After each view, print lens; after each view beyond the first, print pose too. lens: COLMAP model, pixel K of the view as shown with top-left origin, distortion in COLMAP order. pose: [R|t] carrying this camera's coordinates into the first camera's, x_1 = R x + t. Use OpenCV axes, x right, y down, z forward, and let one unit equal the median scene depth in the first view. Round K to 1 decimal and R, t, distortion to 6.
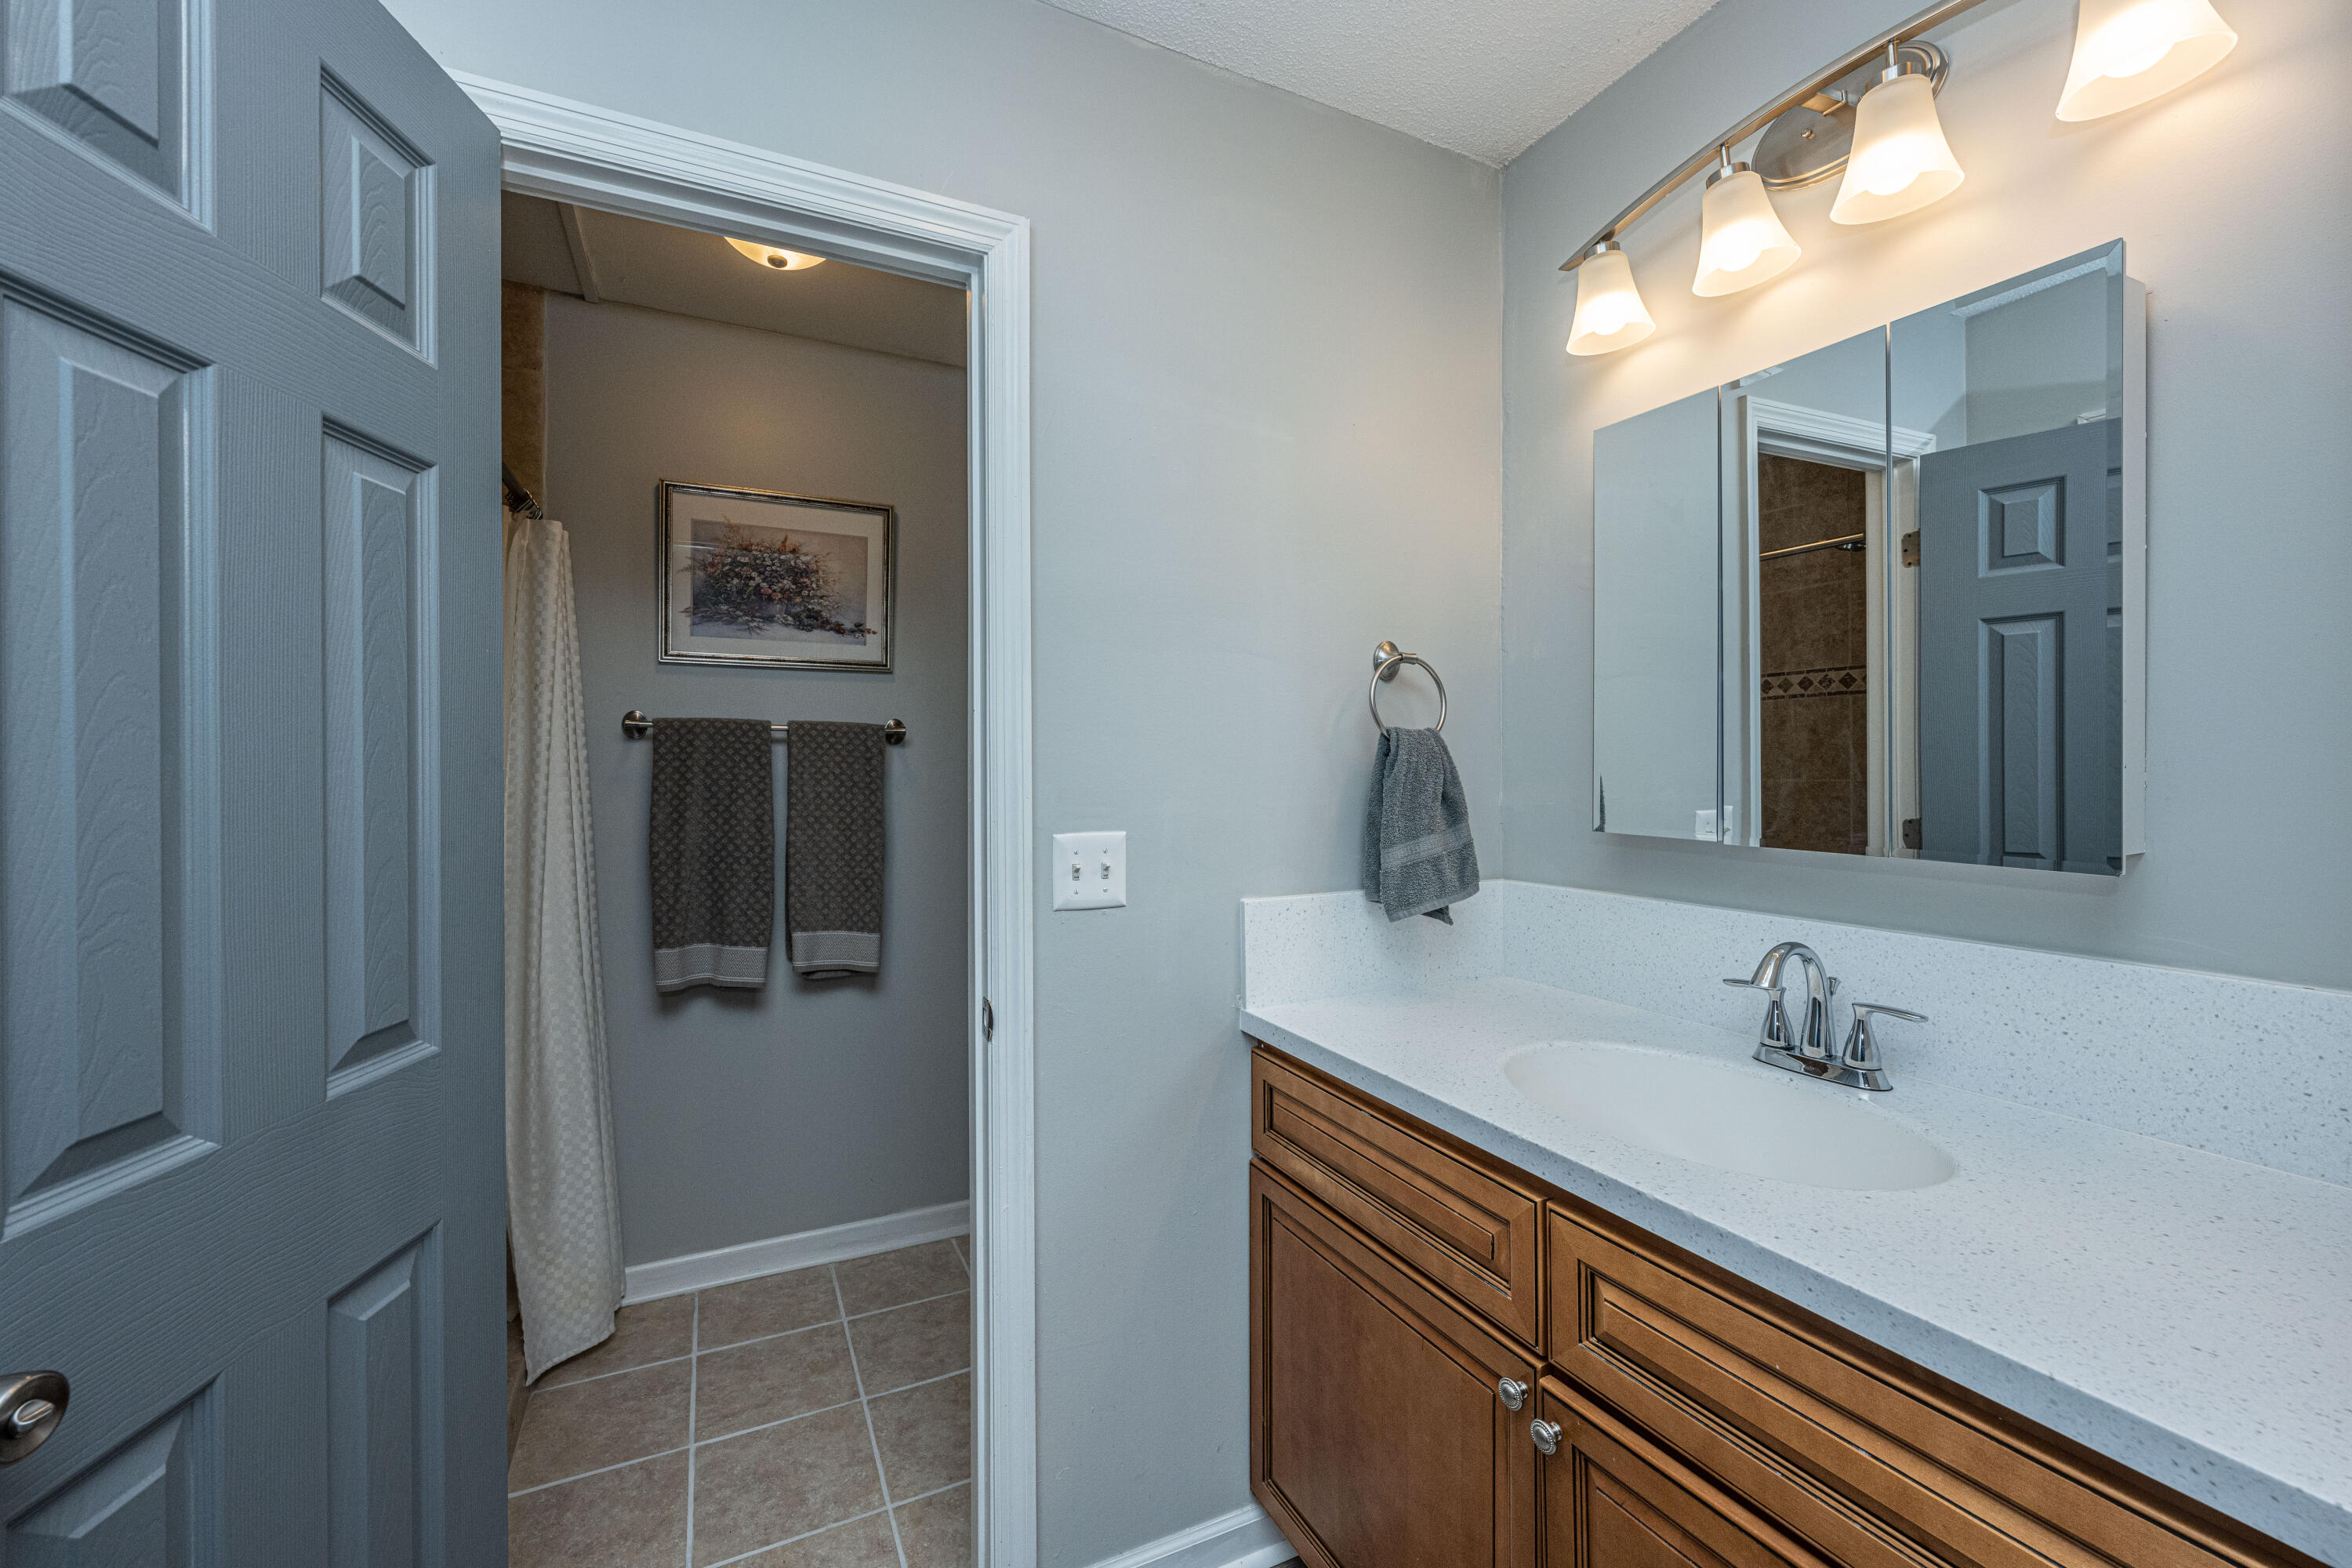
lens RADIAL K [[945.7, 0, 1165.9], [0, 945.7, 788.2], [0, 0, 1]] dist [-0.001952, -0.000456]
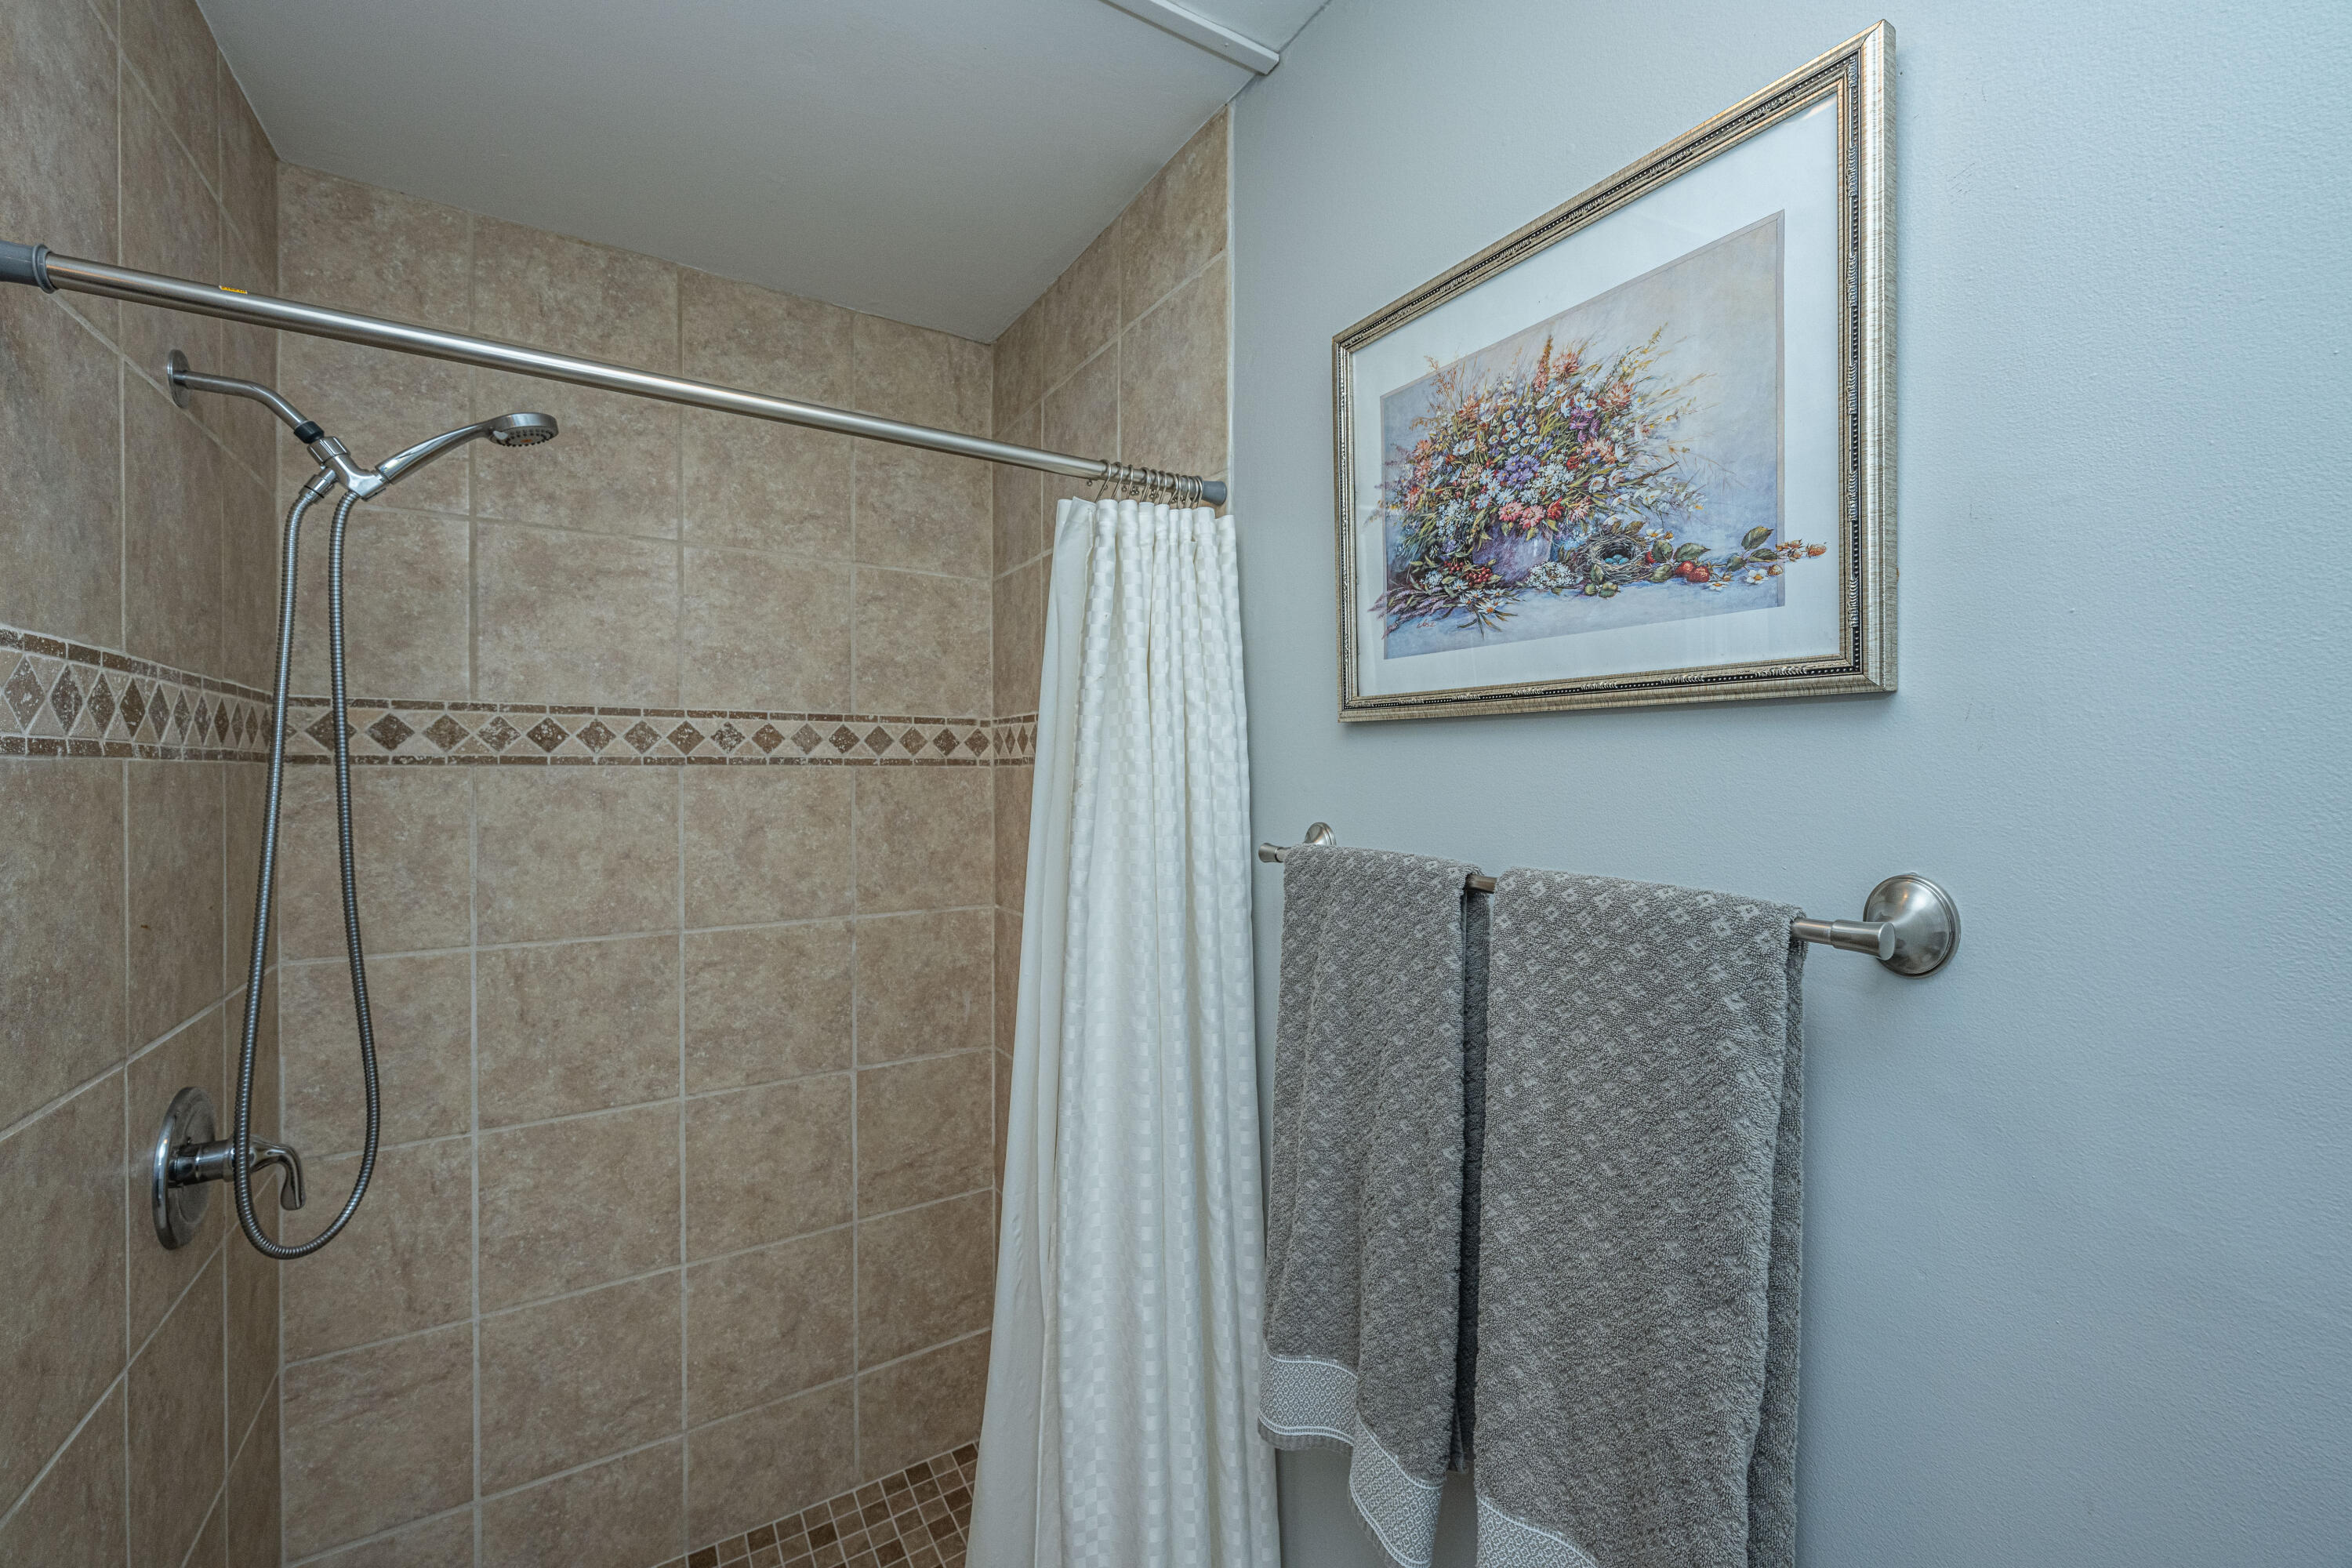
lens RADIAL K [[945.7, 0, 1181.3], [0, 945.7, 770.0], [0, 0, 1]] dist [-0.001952, -0.000456]
pose [[0.113452, 0.011229, -0.993480, -0.064289], [-0.004908, 0.999930, 0.010741, -0.108670], [0.993531, 0.003657, 0.113499, 0.822058]]
